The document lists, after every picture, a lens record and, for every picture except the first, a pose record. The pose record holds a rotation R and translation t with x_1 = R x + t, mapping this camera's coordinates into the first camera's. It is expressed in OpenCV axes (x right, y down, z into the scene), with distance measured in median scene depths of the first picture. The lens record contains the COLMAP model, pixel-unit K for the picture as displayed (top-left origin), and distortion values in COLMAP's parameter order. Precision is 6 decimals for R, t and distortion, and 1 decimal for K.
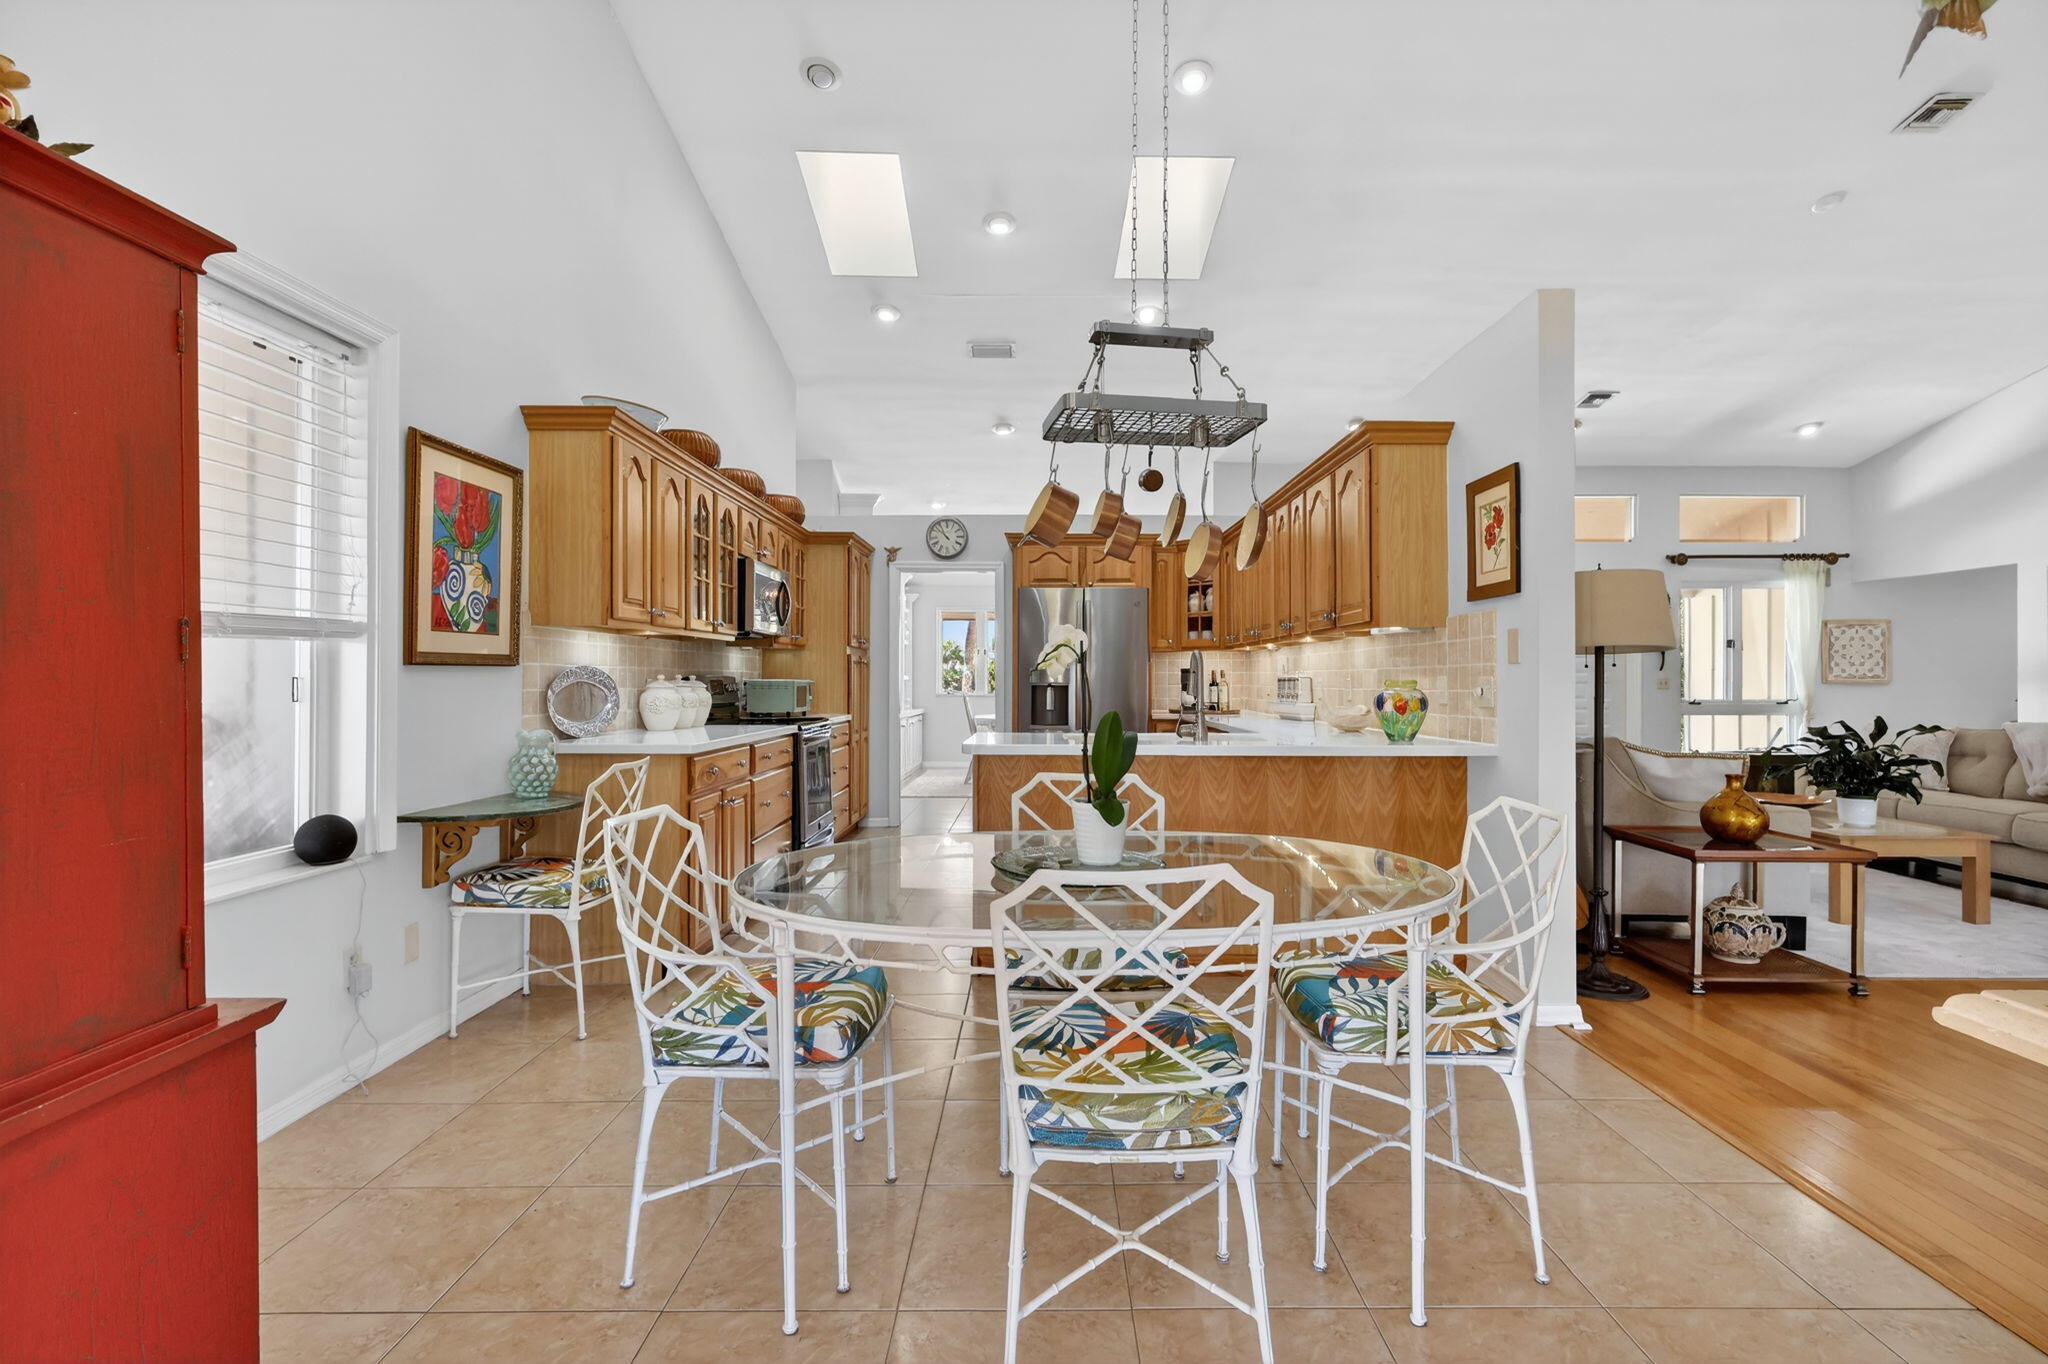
lens RADIAL K [[946.1, 0, 1038.0], [0, 946.1, 676.7], [0, 0, 1]] dist [-0.000296, -0.000354]
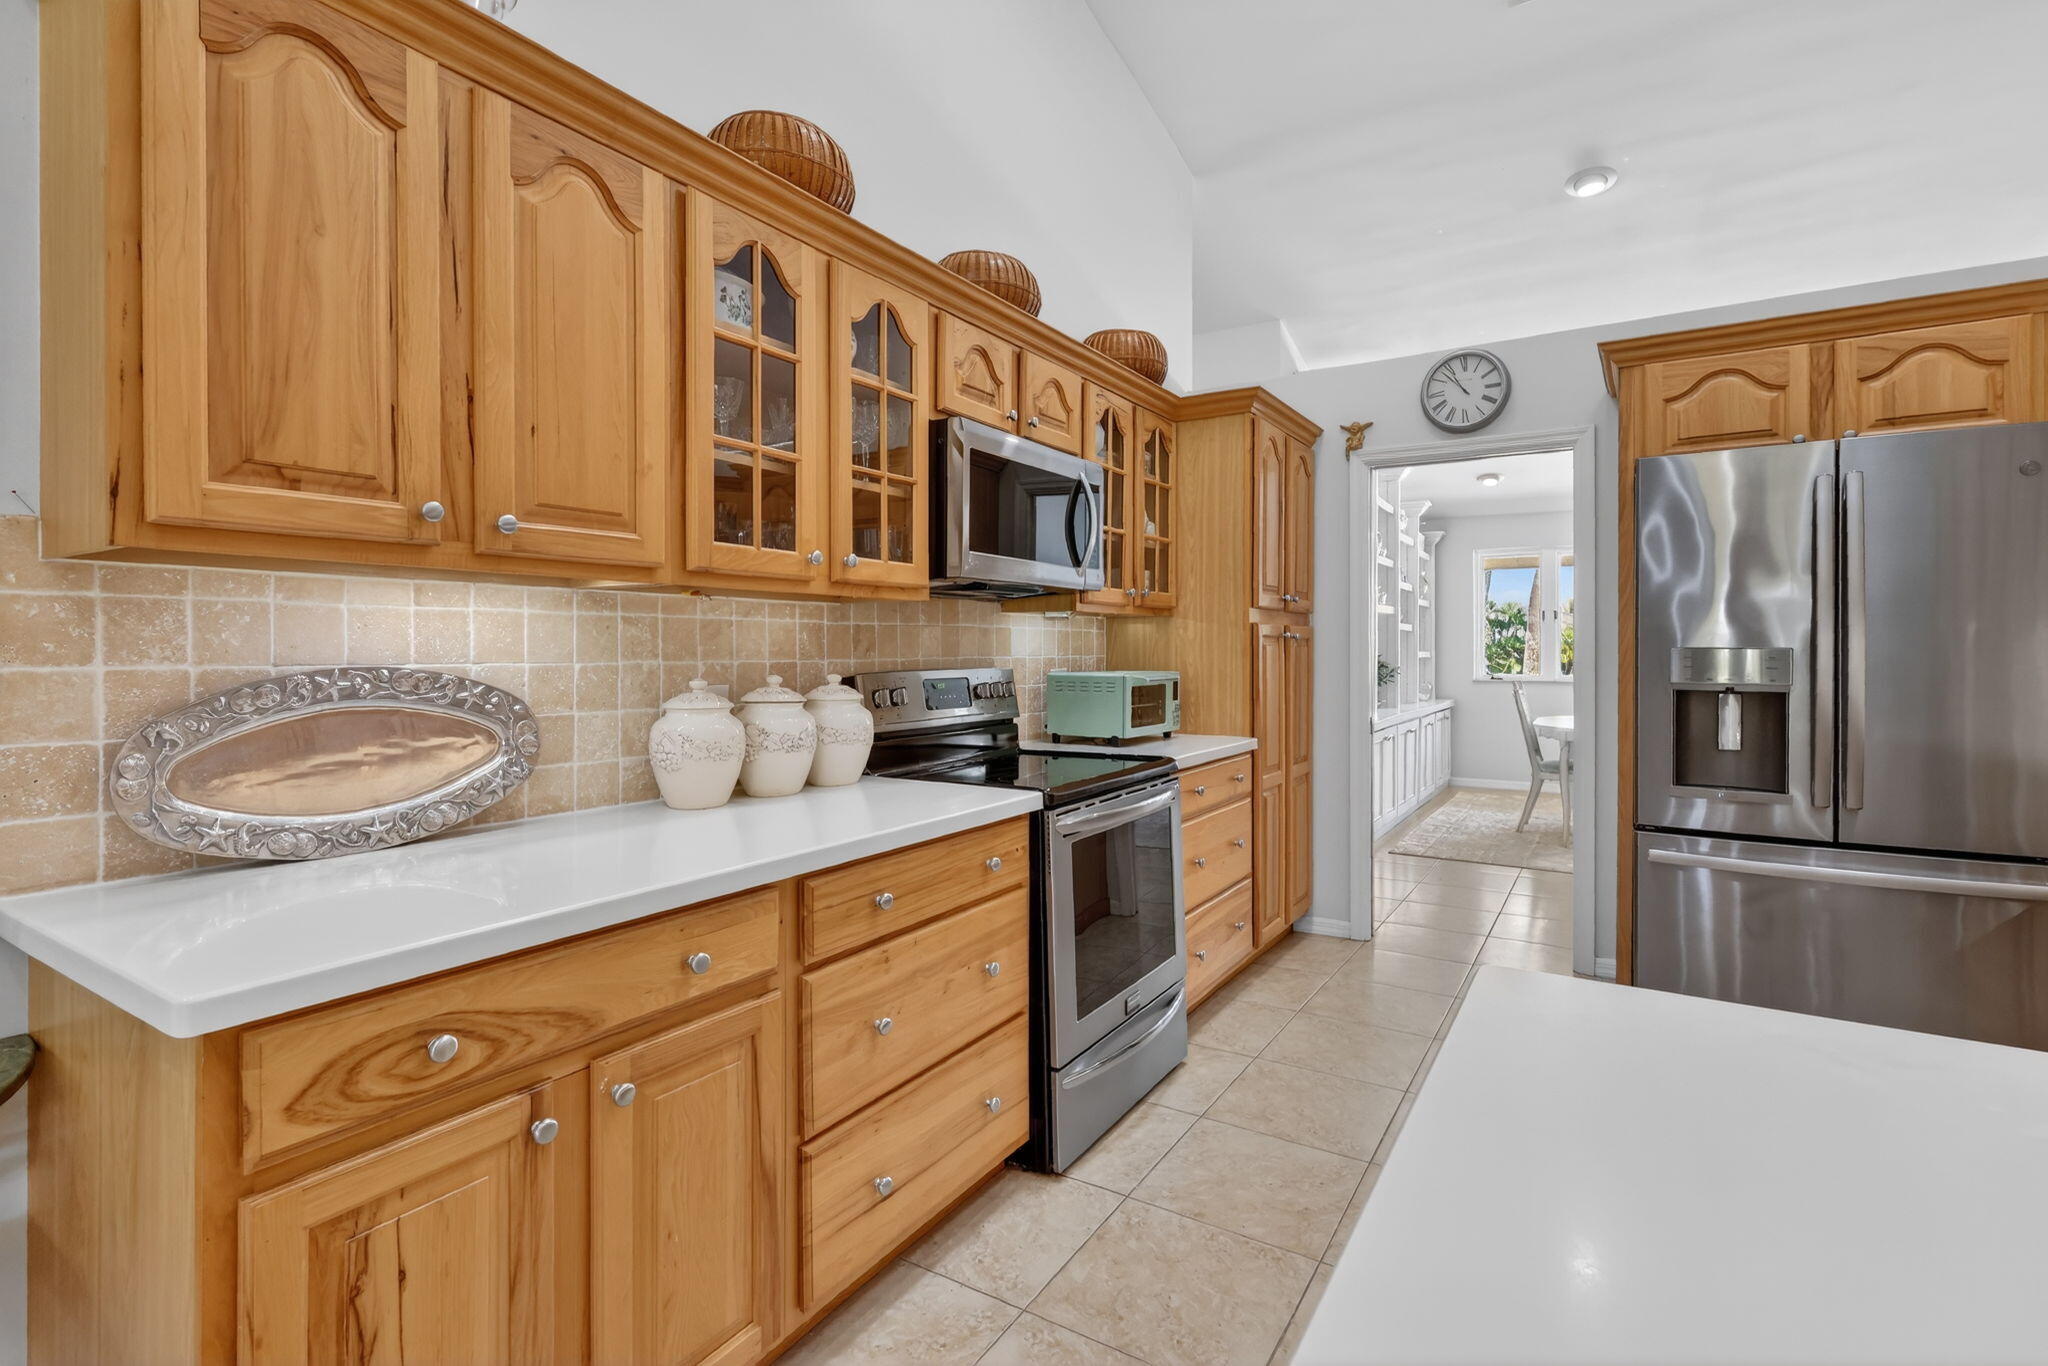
lens RADIAL K [[946.1, 0, 1033.3], [0, 946.1, 649.3], [0, 0, 1]] dist [-0.000296, -0.000354]
pose [[0.846091, -0.001957, -0.533035, -0.026867], [0.004455, 0.999984, 0.003402, -0.012796], [0.533020, -0.005253, 0.846087, 0.555645]]
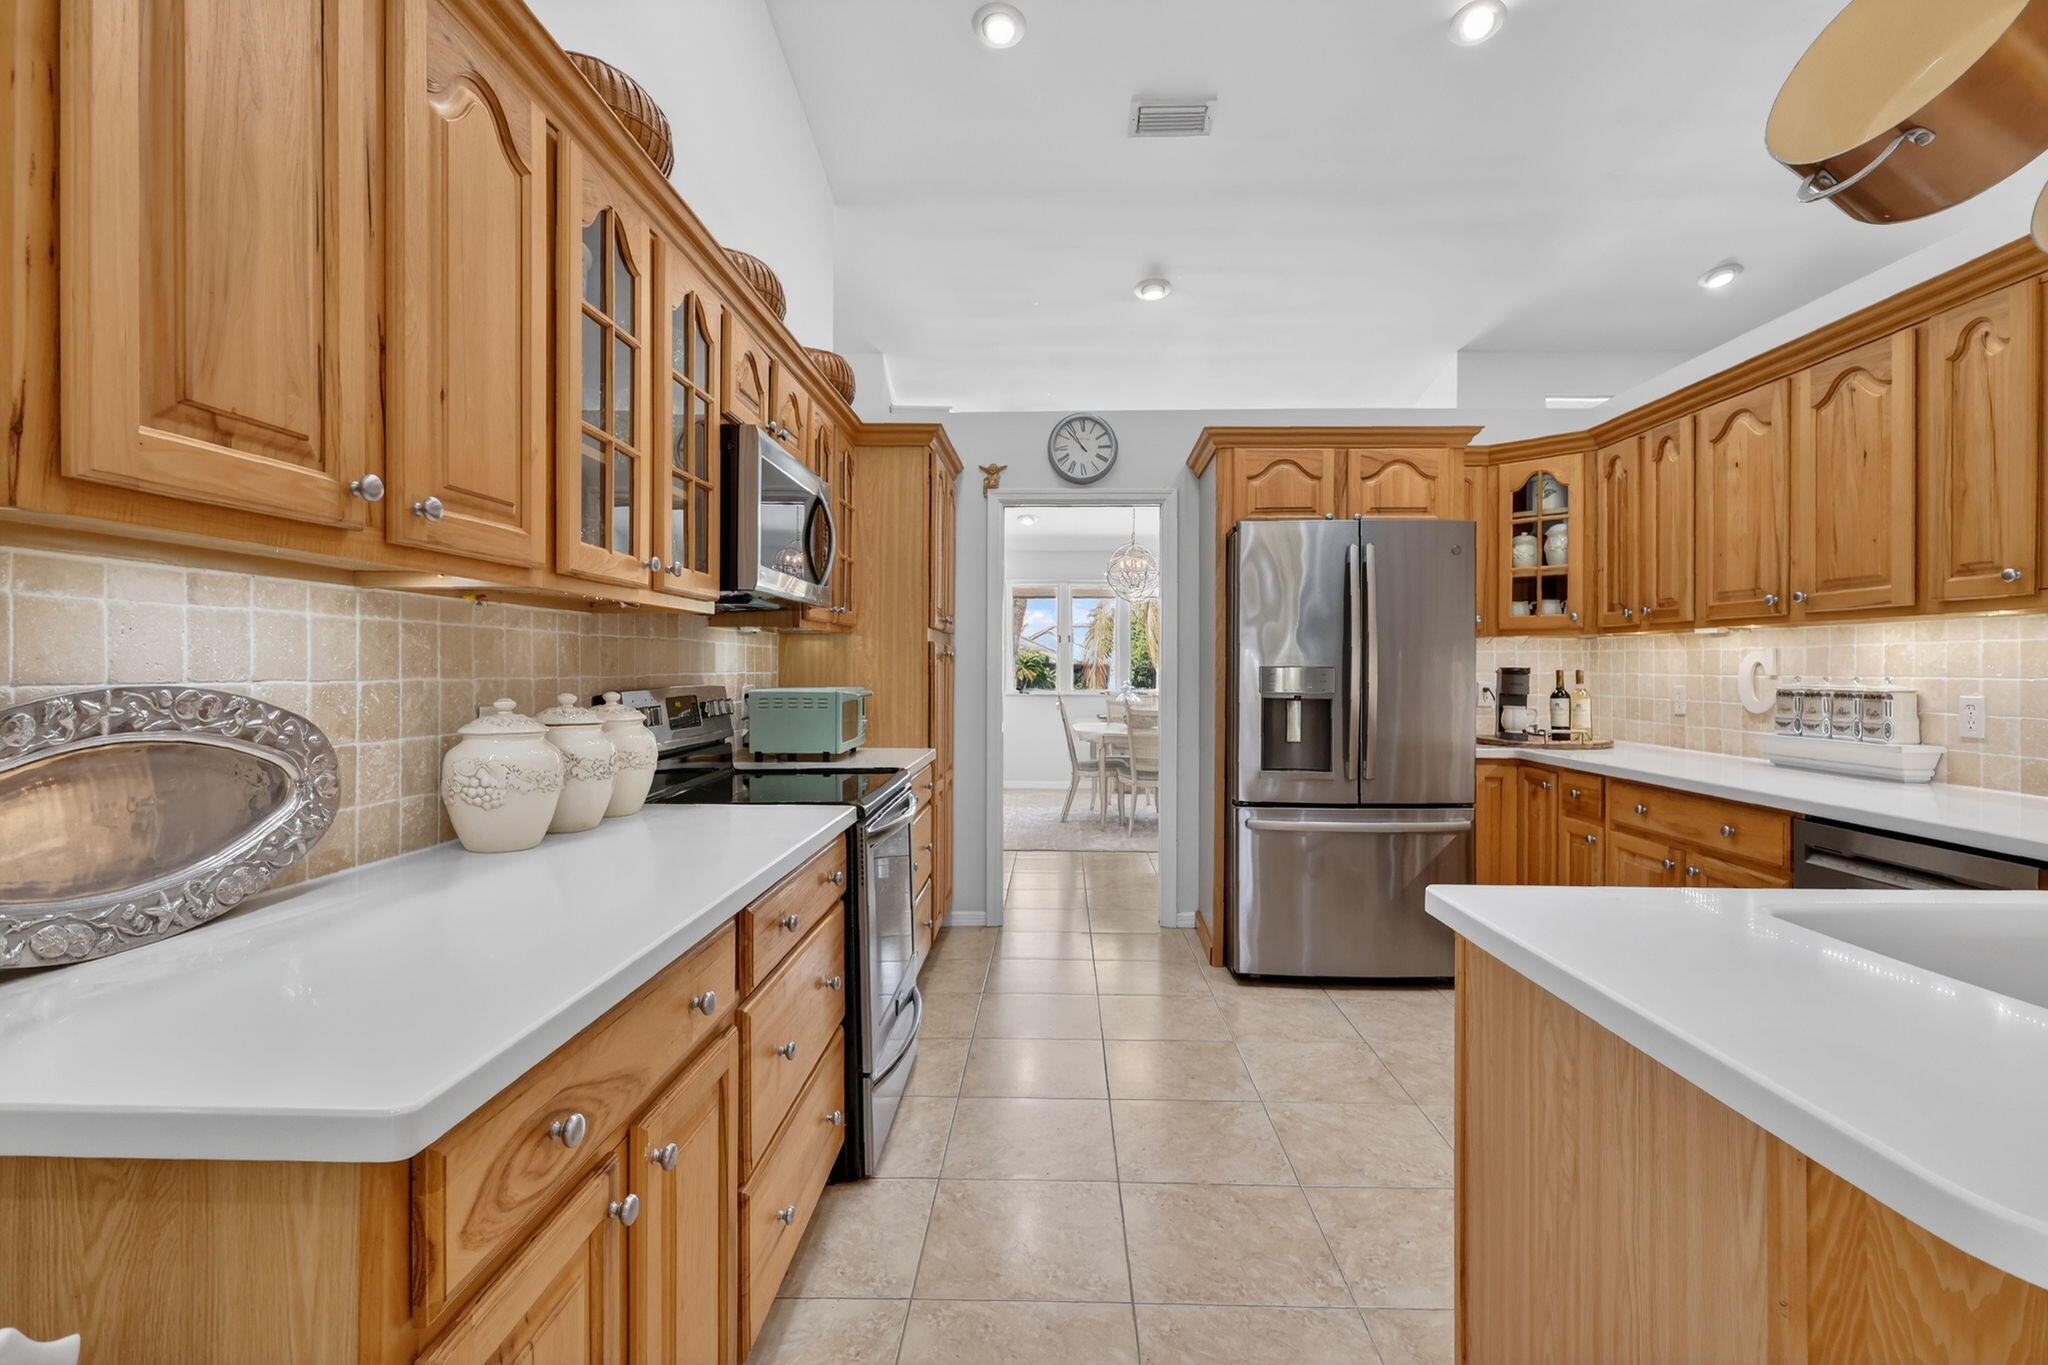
lens RADIAL K [[946.1, 0, 1019.3], [0, 946.1, 664.7], [0, 0, 1]] dist [-0.000296, -0.000354]
pose [[0.999201, 0.001655, -0.039941, -0.141167], [-0.001561, 0.999996, 0.002379, -0.012926], [0.039944, -0.002315, 0.999199, 0.496320]]
